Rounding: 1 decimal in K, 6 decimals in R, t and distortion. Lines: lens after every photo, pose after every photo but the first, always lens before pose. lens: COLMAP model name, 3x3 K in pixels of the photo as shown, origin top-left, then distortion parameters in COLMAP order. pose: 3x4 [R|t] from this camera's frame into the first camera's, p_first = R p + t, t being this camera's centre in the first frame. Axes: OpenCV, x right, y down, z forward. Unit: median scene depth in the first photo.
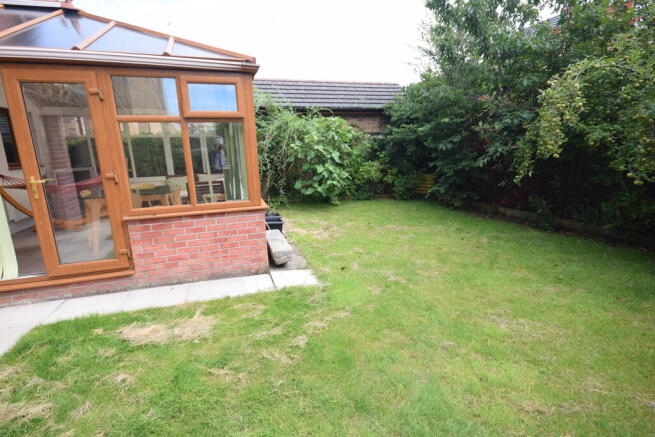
lens RADIAL K [[323.7, 0, 332.8], [0, 323.7, 219.3], [0, 0, 1]] dist [0.016010, 0.000180]
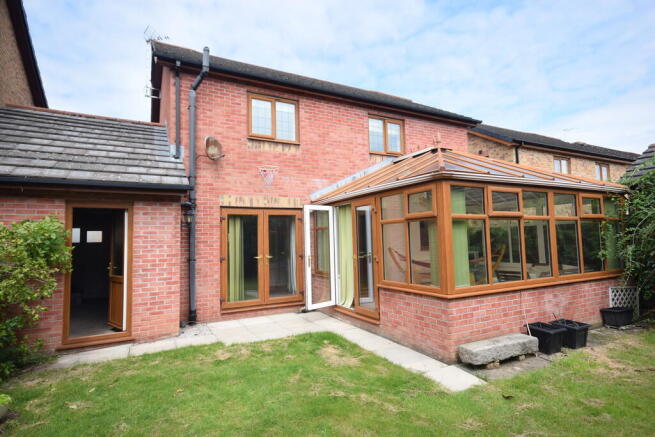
lens RADIAL K [[357.5, 0, 329.8], [0, 357.5, 219.2], [0, 0, 1]] dist [0.014500, 0.000040]
pose [[0.156897, -0.038423, -0.986867, 0.970350], [-0.192297, 0.978930, -0.068686, -0.143738], [0.968713, 0.200548, 0.146202, 0.458996]]
